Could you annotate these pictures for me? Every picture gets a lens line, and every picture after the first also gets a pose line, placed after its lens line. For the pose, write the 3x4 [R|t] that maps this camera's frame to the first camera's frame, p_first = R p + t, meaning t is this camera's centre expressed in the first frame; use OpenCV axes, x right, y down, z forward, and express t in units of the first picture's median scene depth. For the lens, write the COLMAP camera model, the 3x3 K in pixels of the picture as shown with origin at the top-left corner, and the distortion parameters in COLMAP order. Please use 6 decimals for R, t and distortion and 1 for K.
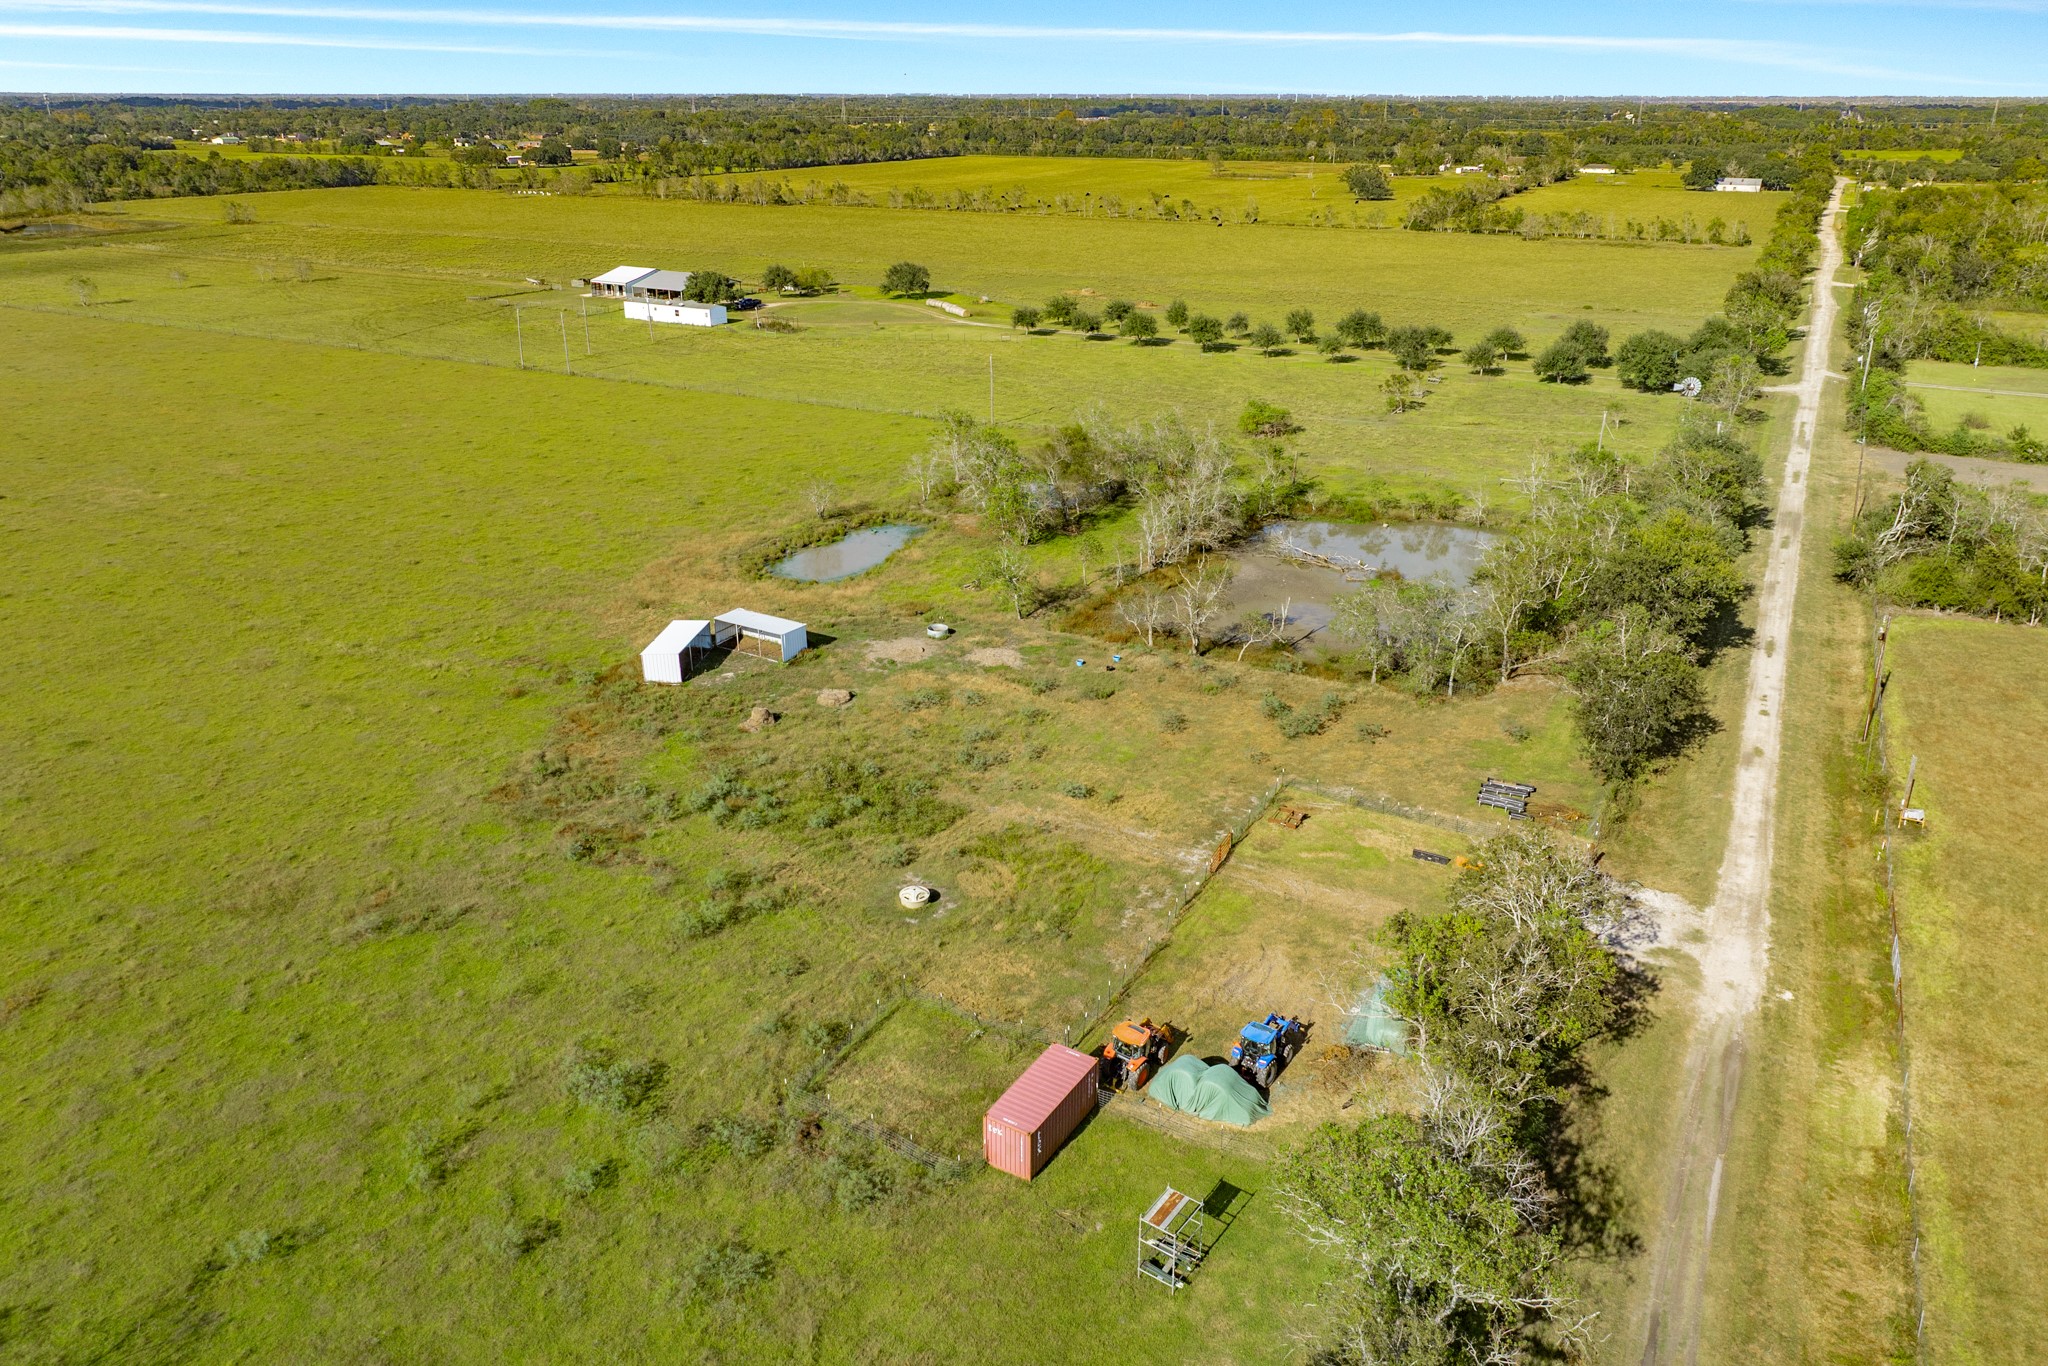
lens RADIAL K [[1401.6, 0, 1024.0], [0, 1401.6, 683.0], [0, 0, 1]] dist [0.018613, -0.034664]
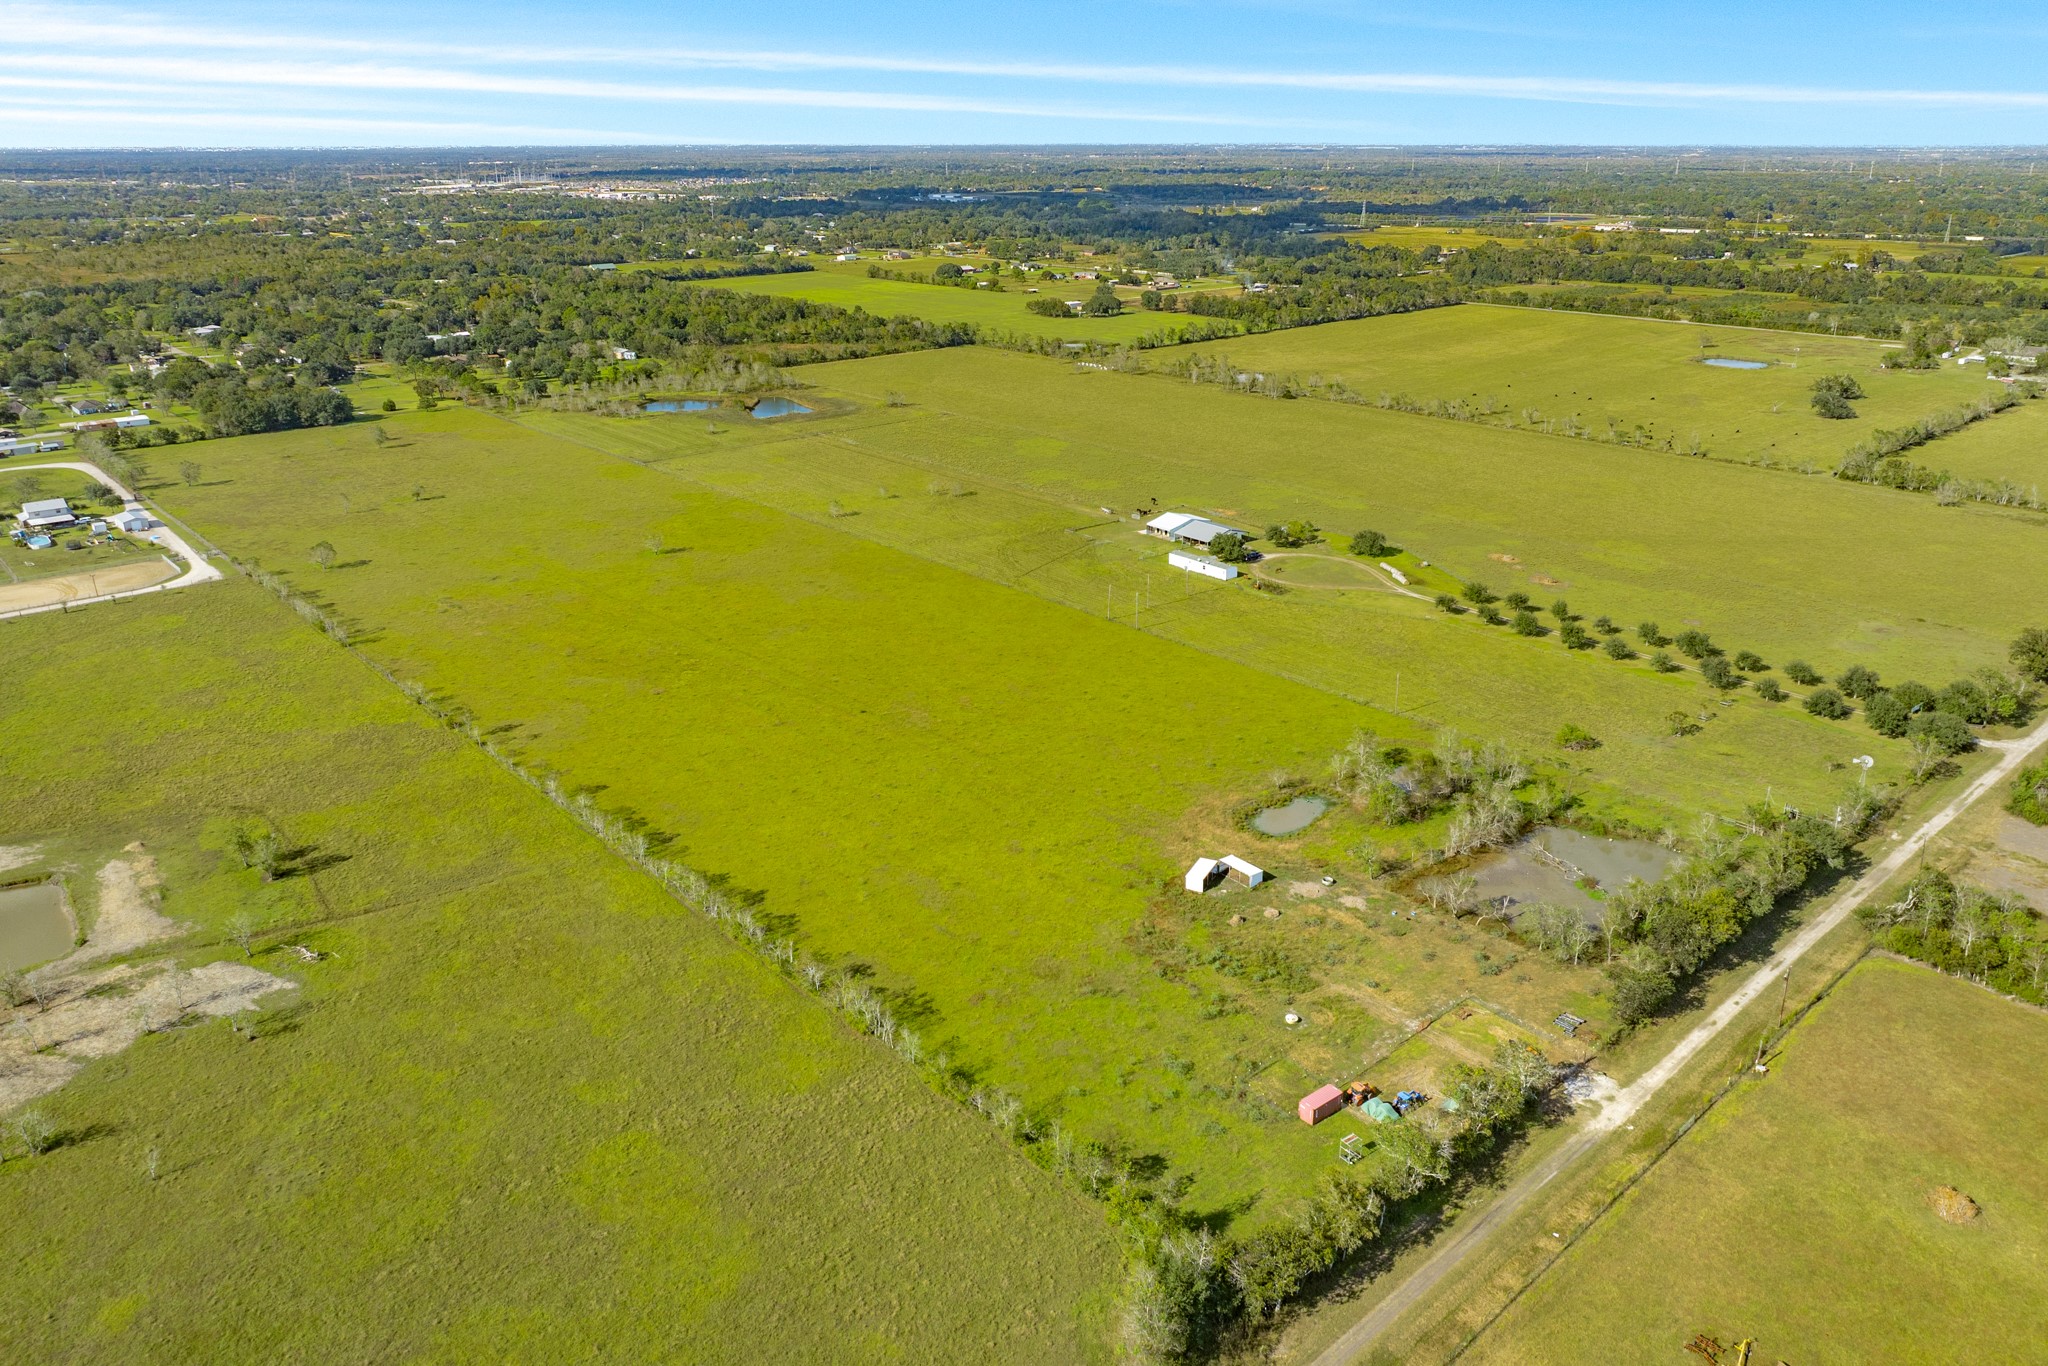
lens RADIAL K [[1403.1, 0, 1024.0], [0, 1403.1, 683.0], [0, 0, 1]] dist [0.020558, -0.063691]
pose [[0.940961, 0.119097, -0.316873, 0.154733], [-0.128796, 0.991623, -0.009759, -0.281646], [0.313057, 0.049994, 0.948418, -1.234762]]
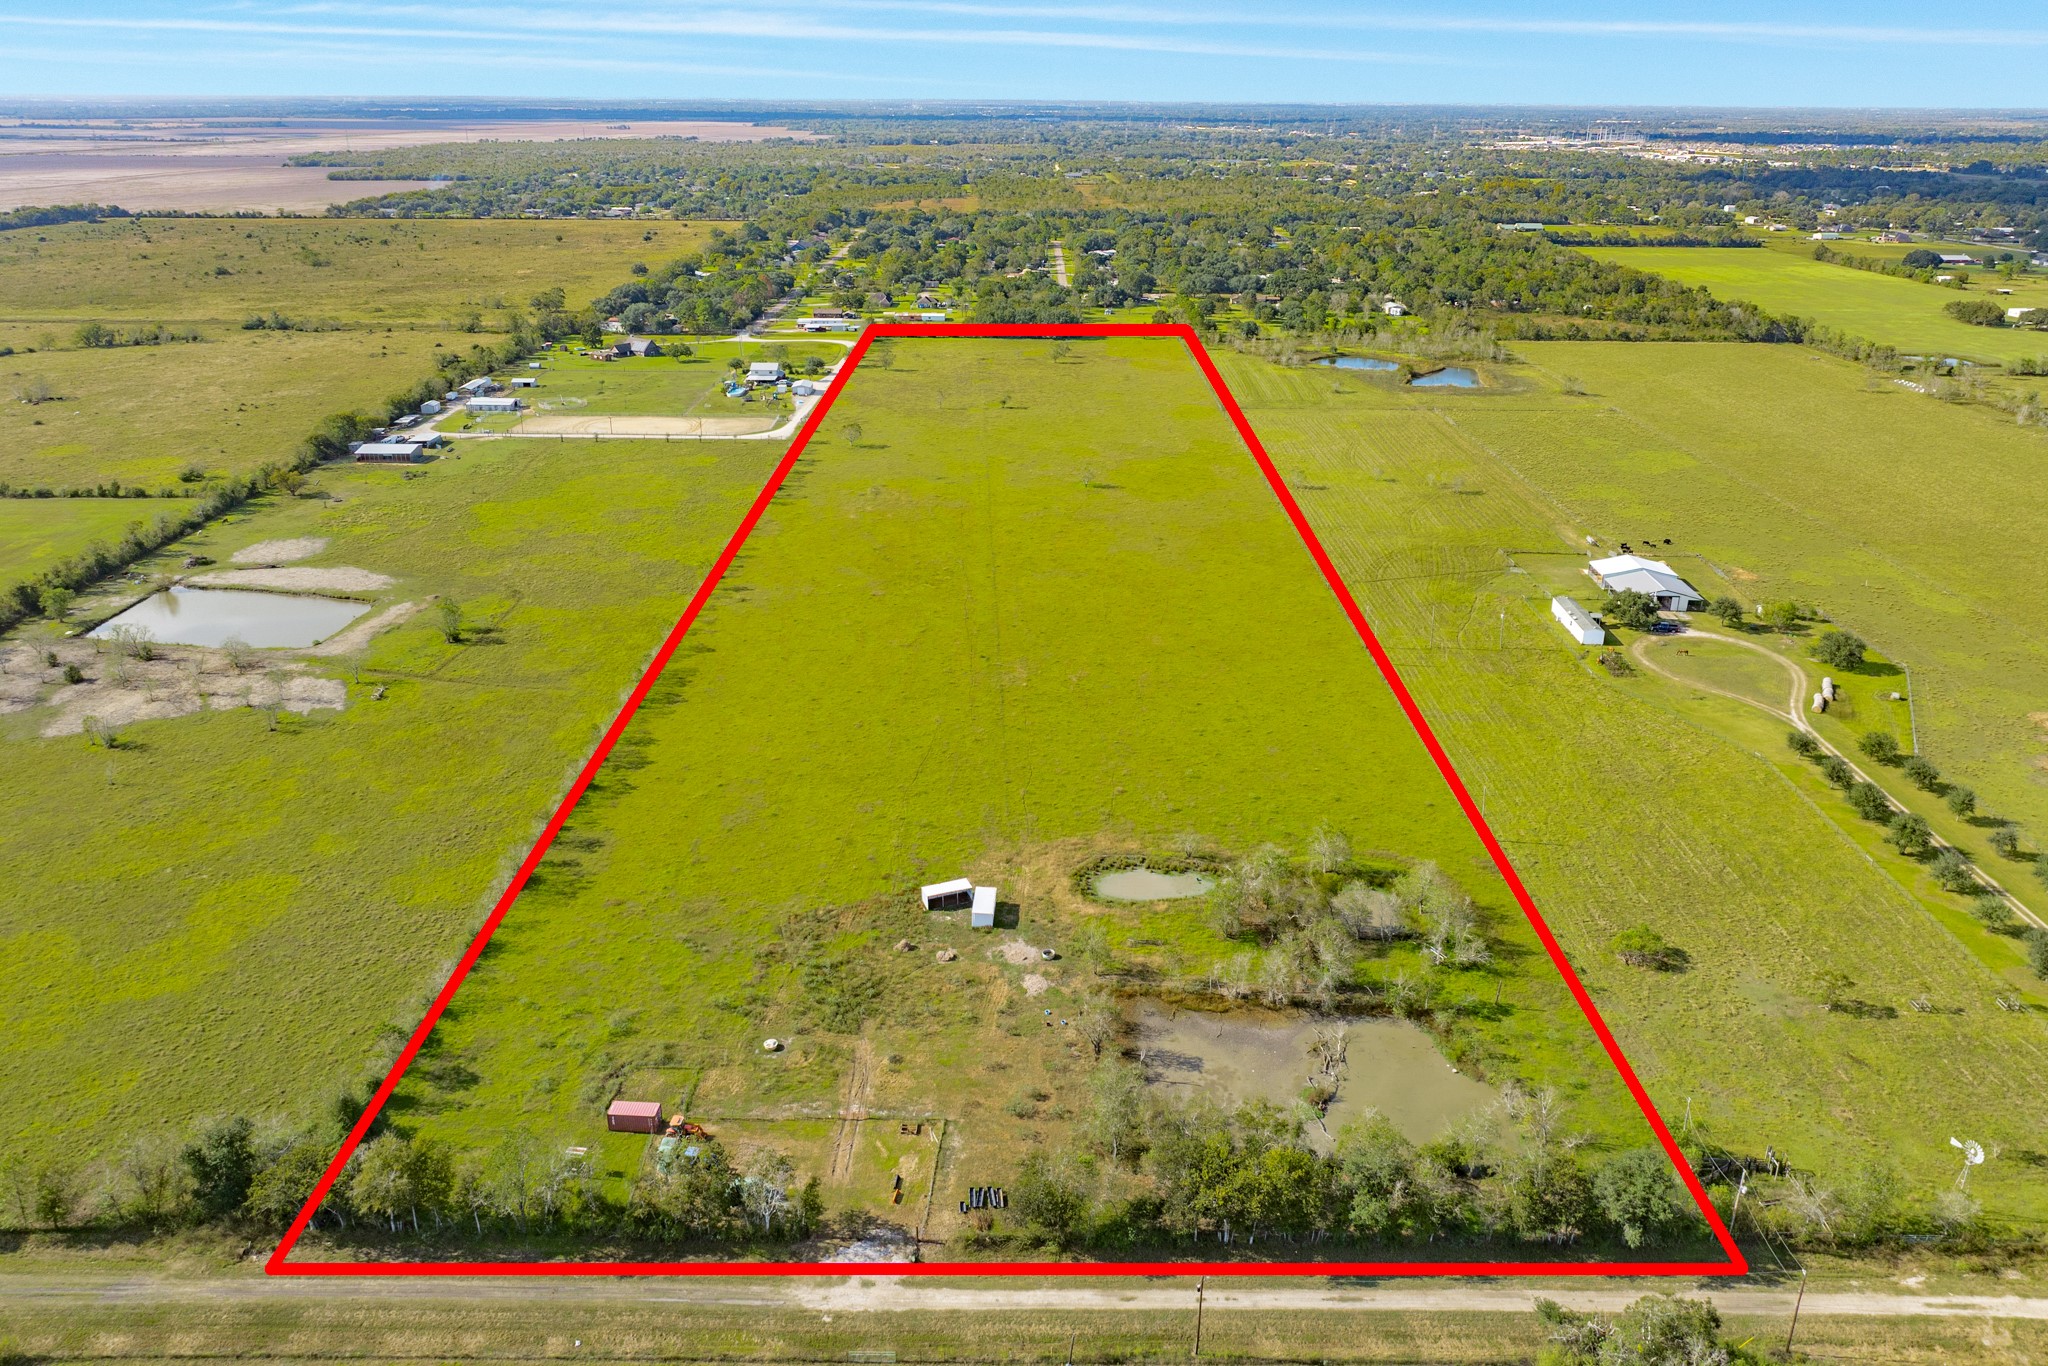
lens RADIAL K [[1401.6, 0, 1024.0], [0, 1401.6, 683.0], [0, 0, 1]] dist [0.018613, -0.034664]
pose [[0.472000, 0.344103, -0.811671, 1.374746], [-0.351020, 0.917907, 0.185017, -0.741632], [0.808703, 0.197585, 0.554039, -0.035946]]
